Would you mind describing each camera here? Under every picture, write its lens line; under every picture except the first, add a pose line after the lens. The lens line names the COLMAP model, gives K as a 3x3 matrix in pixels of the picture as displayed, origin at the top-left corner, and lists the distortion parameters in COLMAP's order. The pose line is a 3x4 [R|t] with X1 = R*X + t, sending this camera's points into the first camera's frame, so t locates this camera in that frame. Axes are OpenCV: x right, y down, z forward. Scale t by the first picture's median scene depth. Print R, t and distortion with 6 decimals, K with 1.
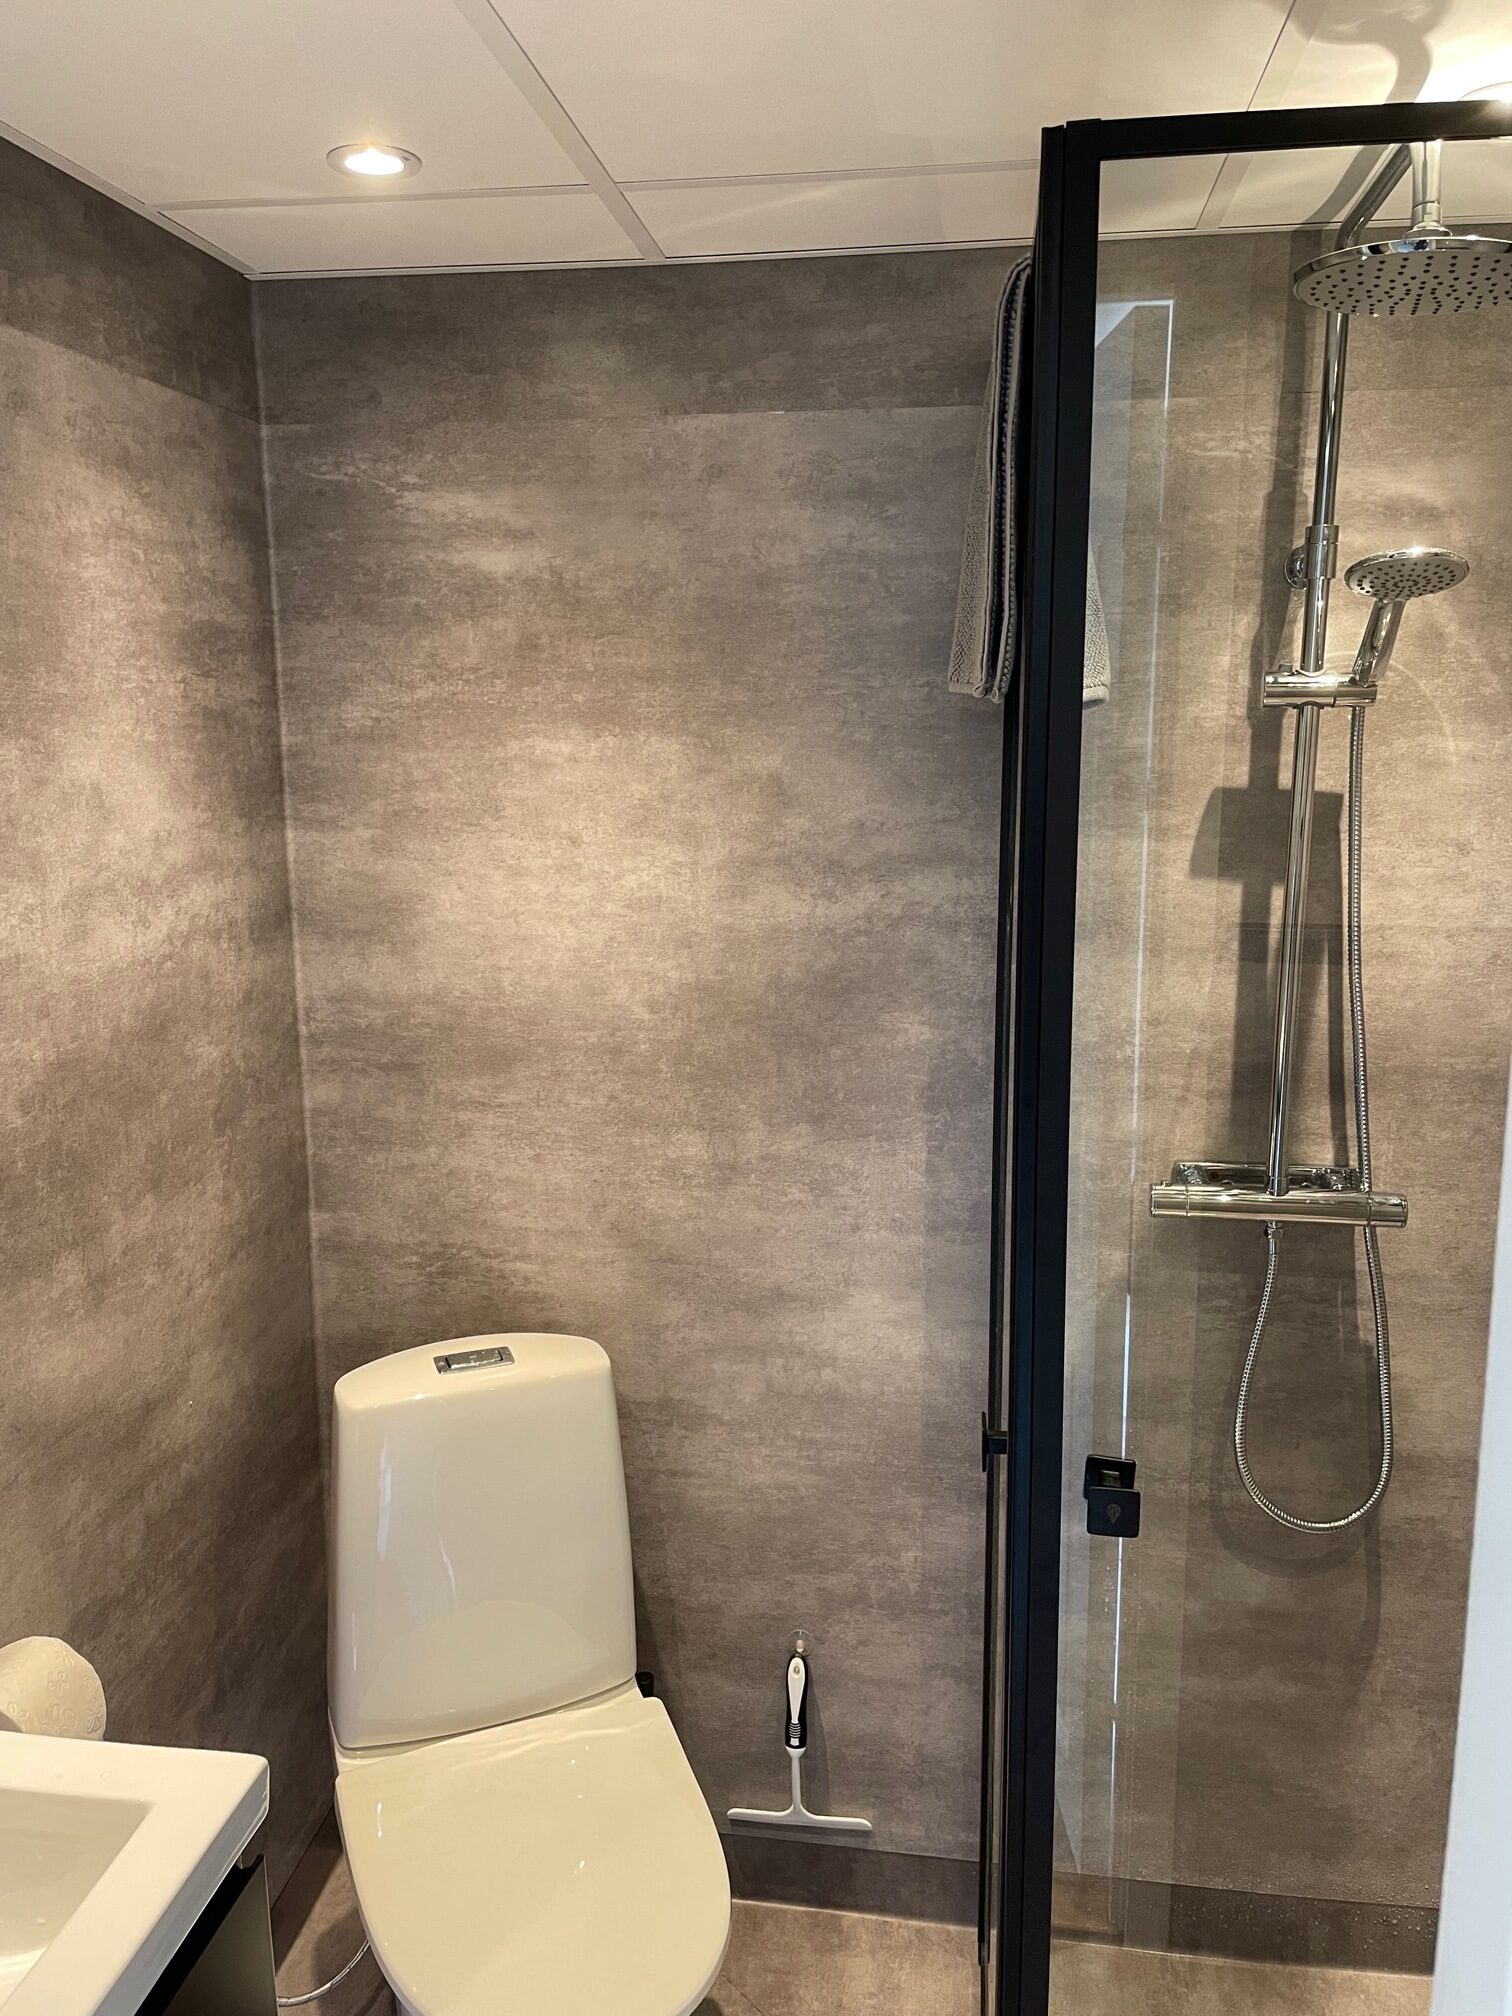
lens RADIAL K [[1529.0, 0, 765.3], [0, 1529.0, 1013.7], [0, 0, 1]] dist [0.080379, -0.108591]
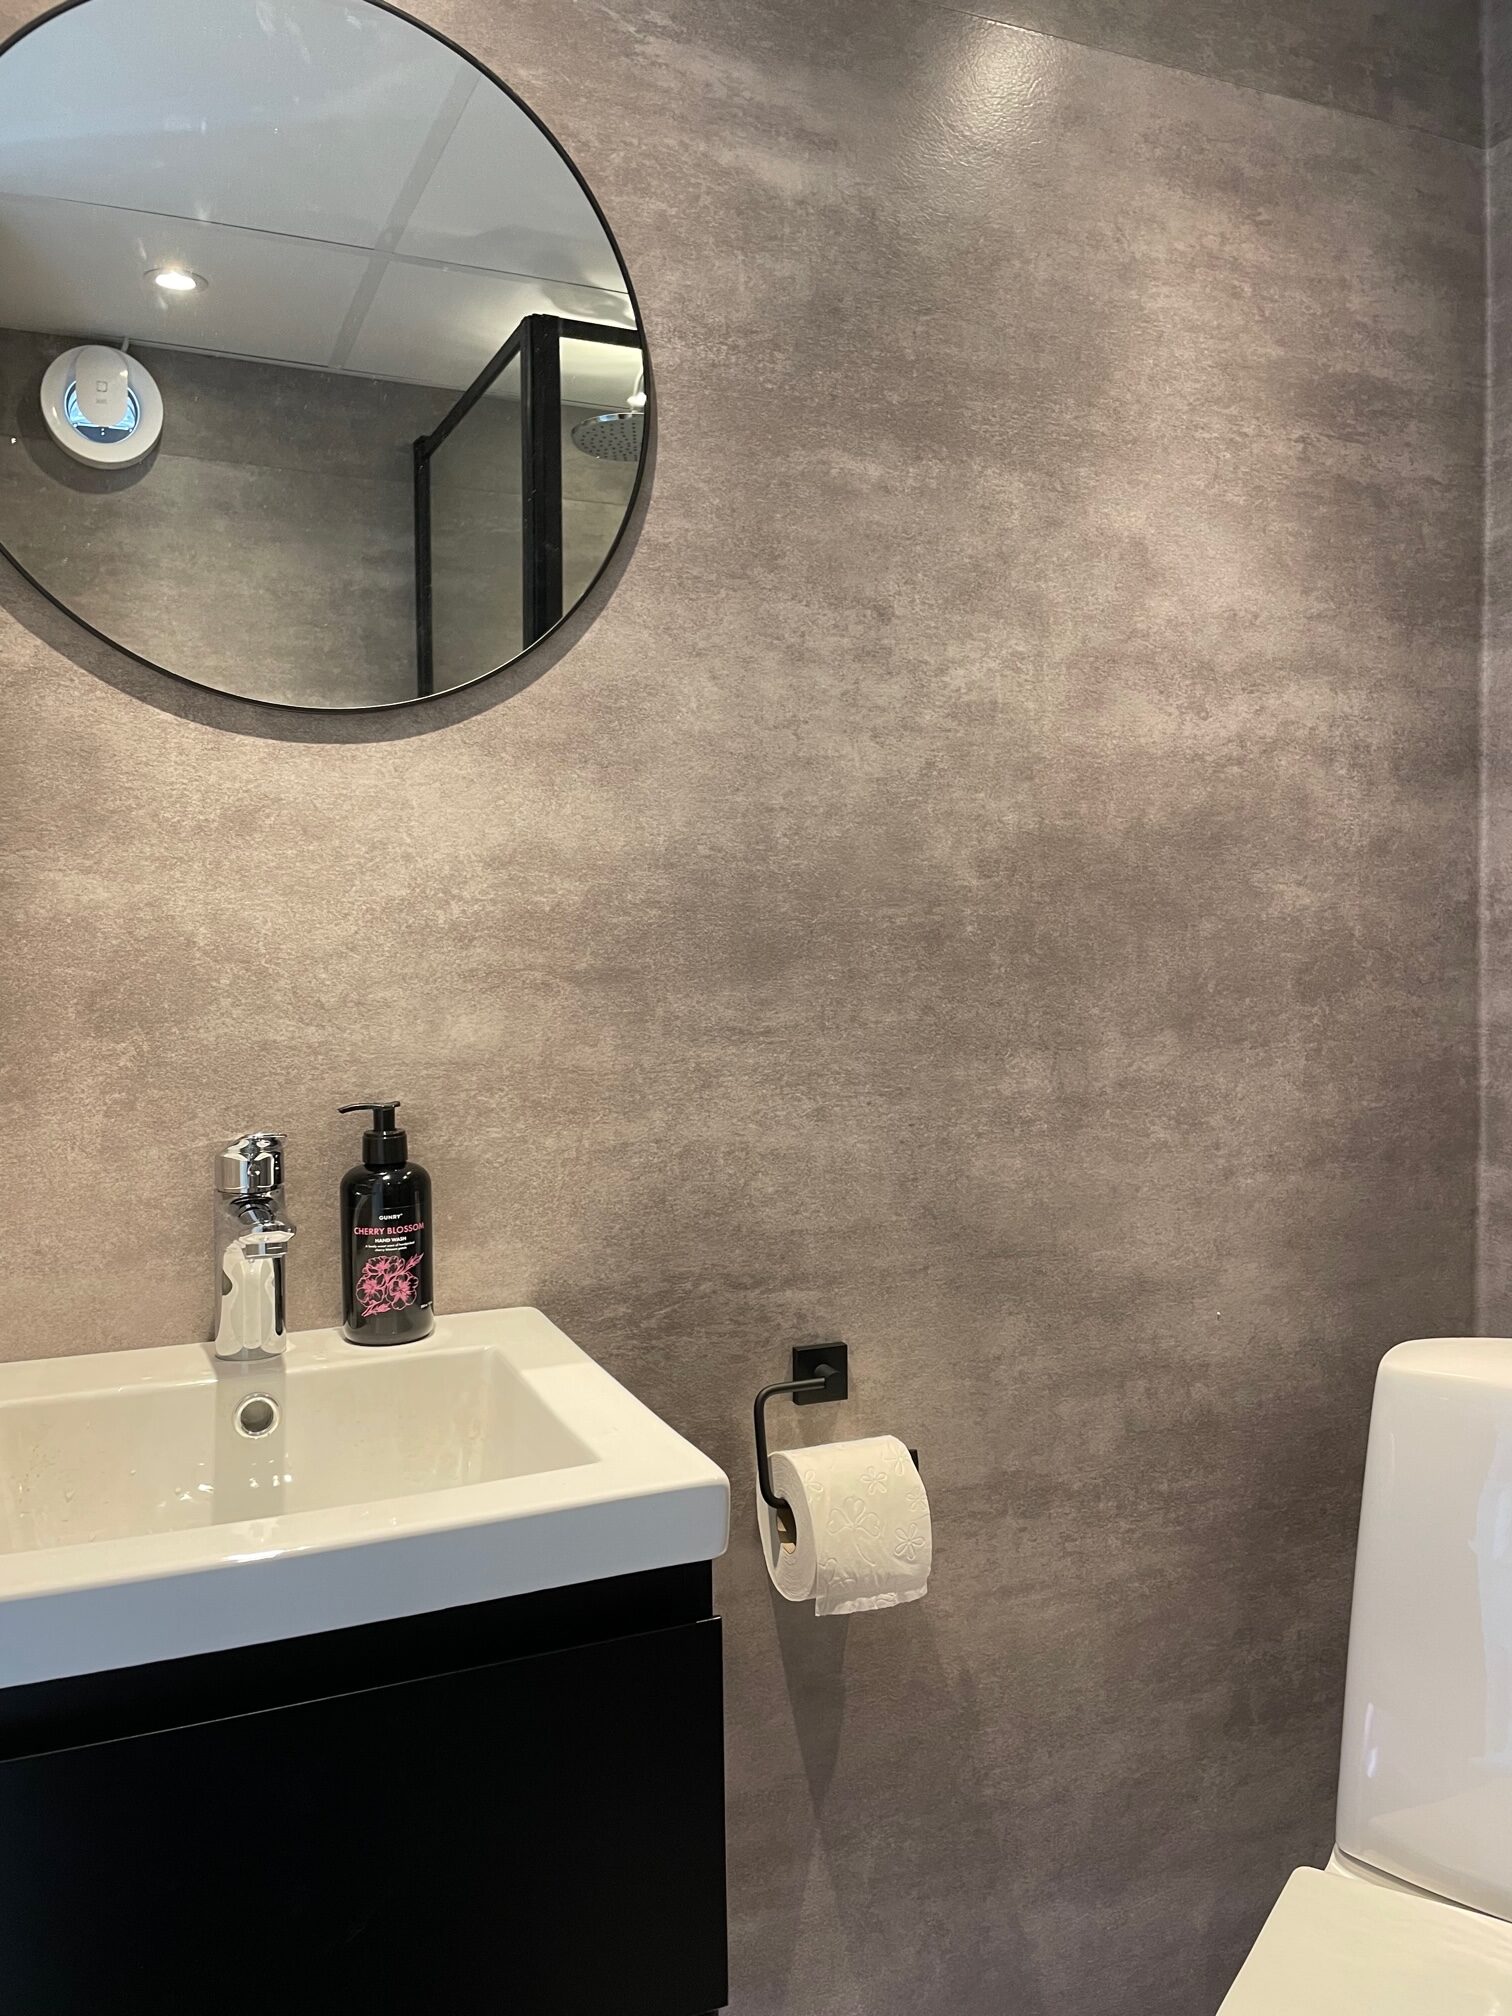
lens RADIAL K [[1529.0, 0, 758.0], [0, 1529.0, 1013.7], [0, 0, 1]] dist [0.080379, -0.108591]
pose [[0.521452, 0.035165, -0.852556, 0.192643], [-0.152633, 0.986880, -0.052650, 0.176537], [0.839518, 0.157582, 0.519978, 0.349874]]
